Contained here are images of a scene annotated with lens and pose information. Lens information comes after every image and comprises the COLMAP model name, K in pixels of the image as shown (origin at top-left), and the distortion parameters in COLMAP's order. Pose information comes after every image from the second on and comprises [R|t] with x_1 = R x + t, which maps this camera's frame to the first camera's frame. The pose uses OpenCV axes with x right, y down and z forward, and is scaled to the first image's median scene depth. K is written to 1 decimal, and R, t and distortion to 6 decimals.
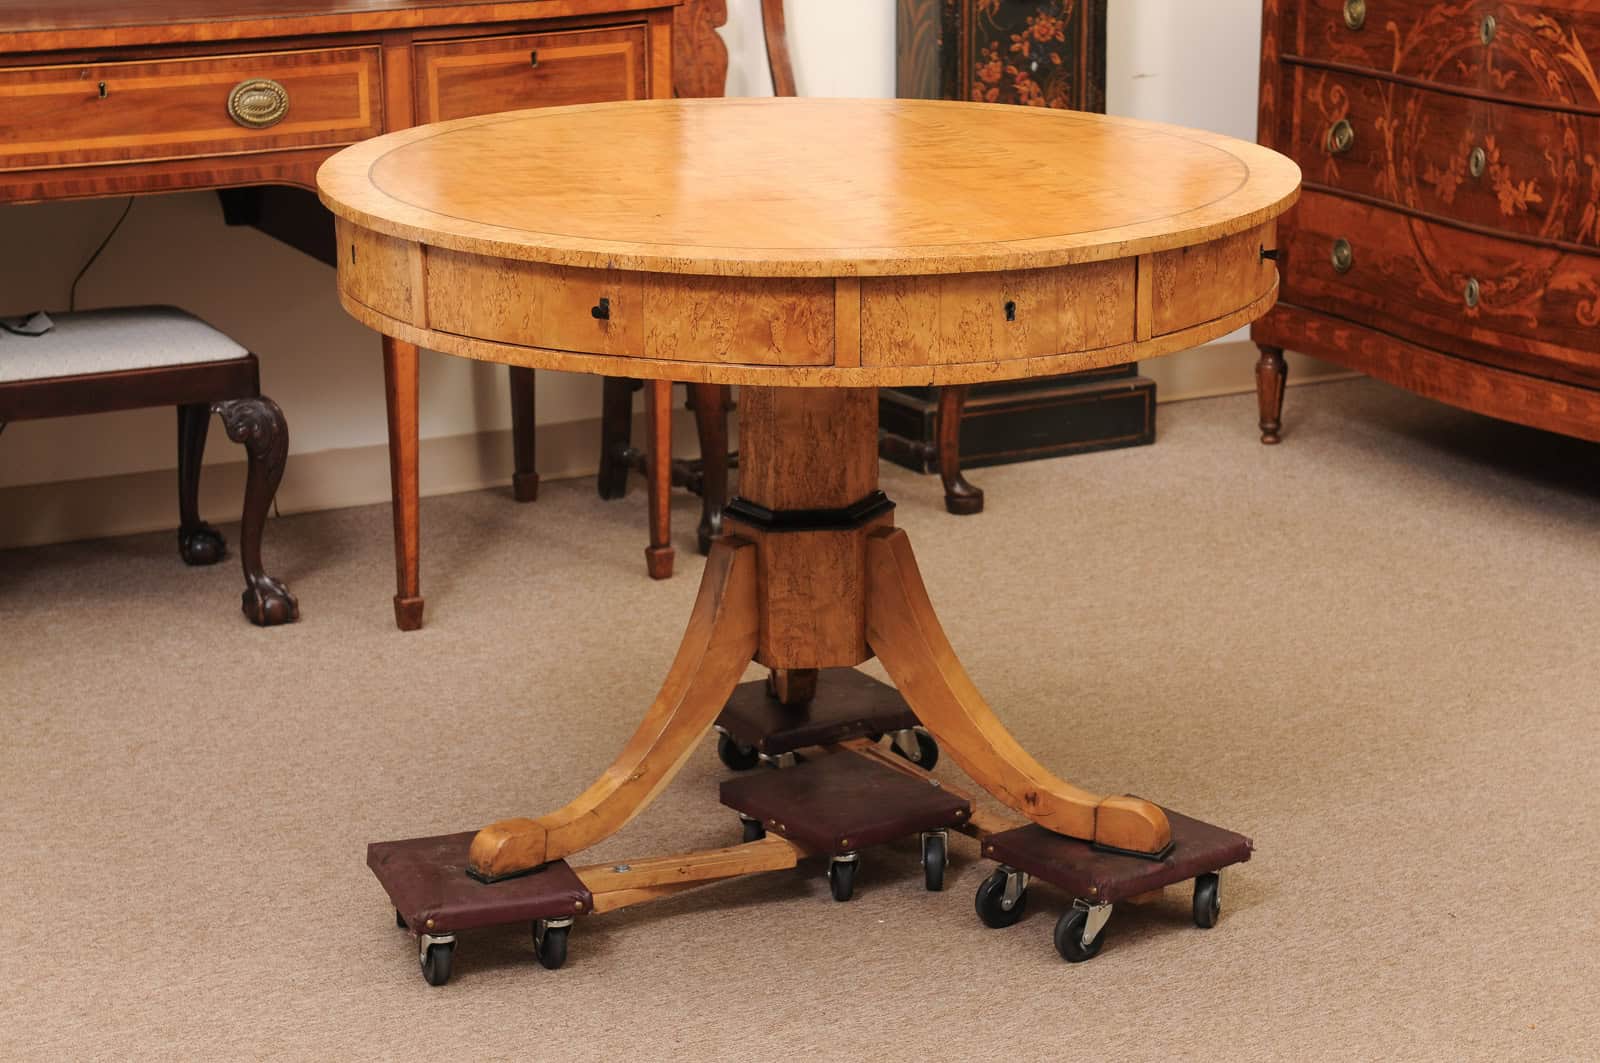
lens RADIAL K [[3430.7, 0, 800.0], [0, 3430.7, 531.5], [0, 0, 1]] dist [0.121594, 0.132921]
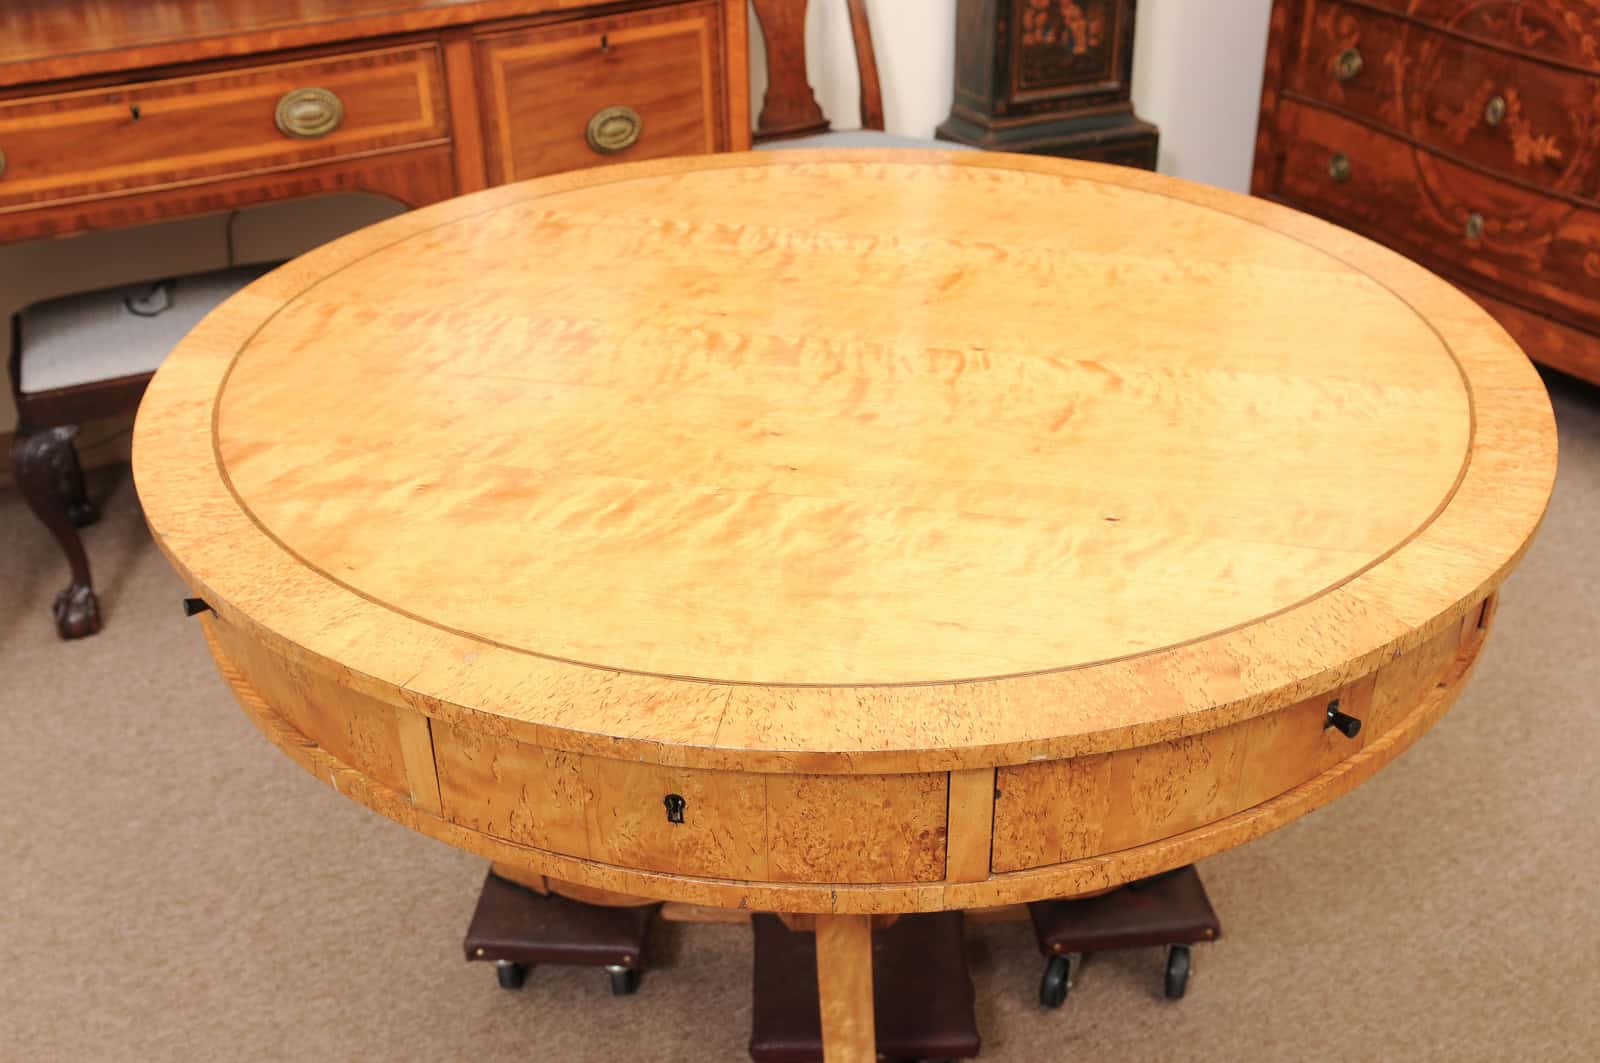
lens RADIAL K [[1647.5, 0, 800.0], [0, 1647.5, 531.5], [0, 0, 1]] dist [-0.042296, -0.023692]
pose [[0.999187, 0.008254, -0.039462, -0.001285], [0.002171, 0.966385, 0.257091, -0.115779], [0.040258, -0.256967, 0.965581, 0.481233]]
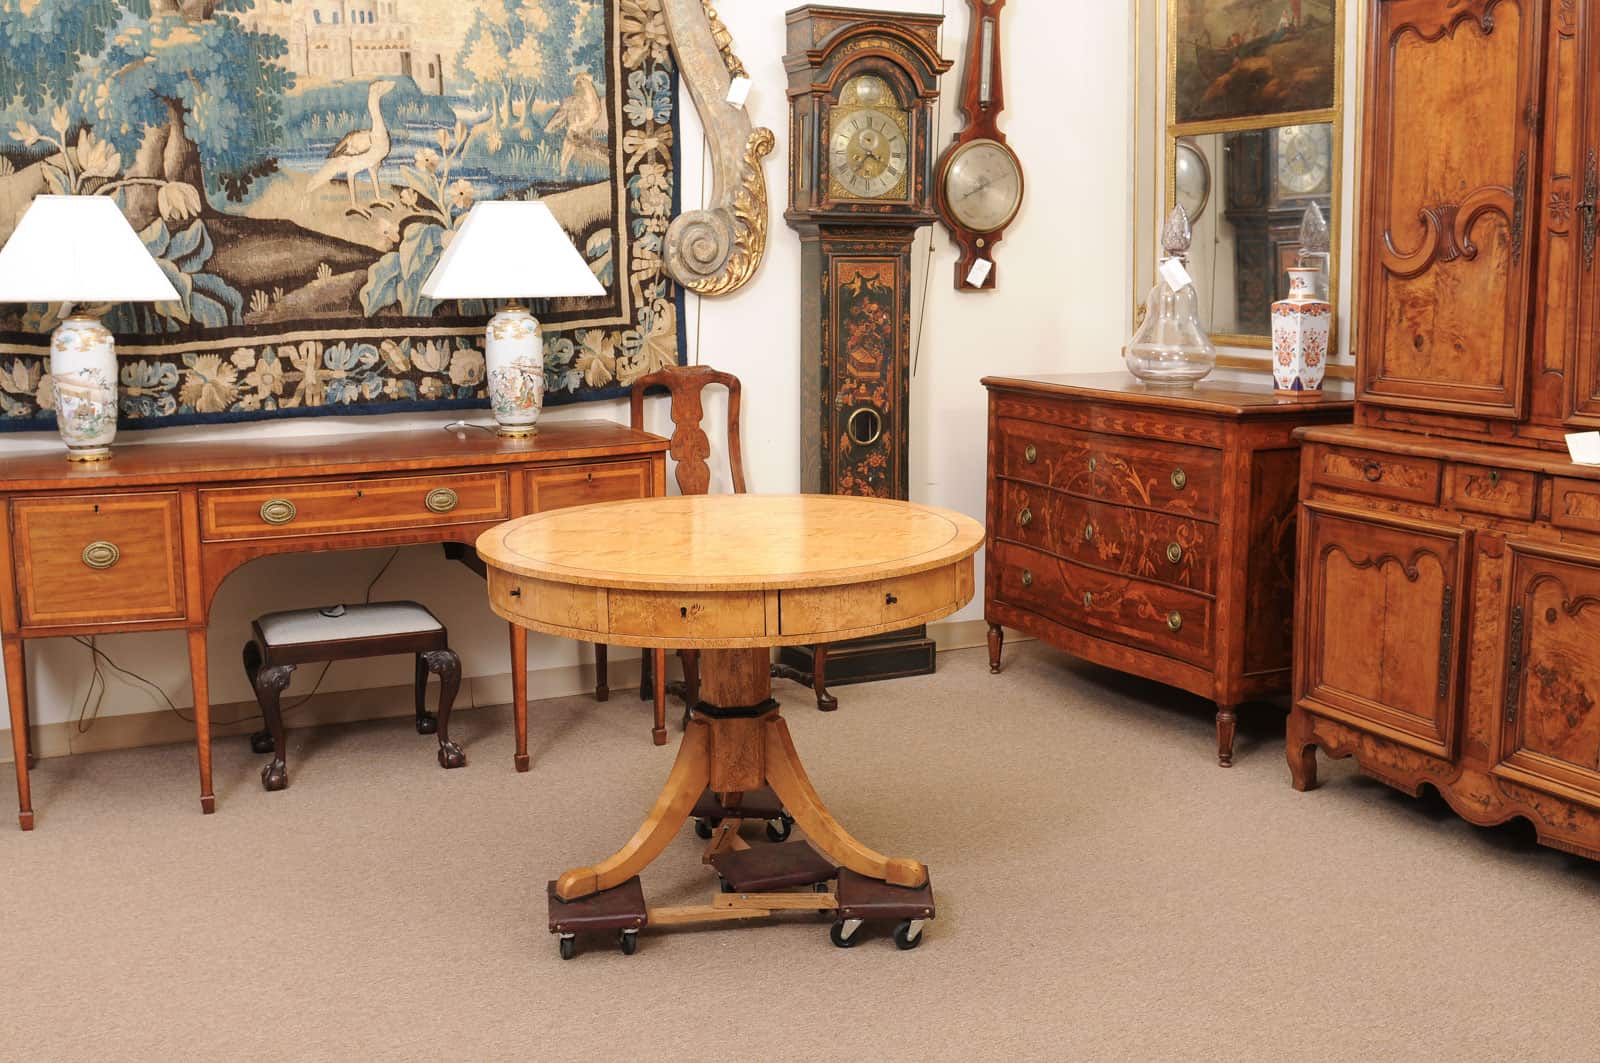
lens RADIAL K [[1684.7, 0, 800.0], [0, 1684.7, 531.5], [0, 0, 1]] dist [-0.043386, -0.000745]
pose [[0.999294, 0.007375, -0.036836, 0.072074], [-0.010793, 0.995562, -0.093484, -0.018140], [0.035983, 0.093816, 0.994939, 0.058031]]
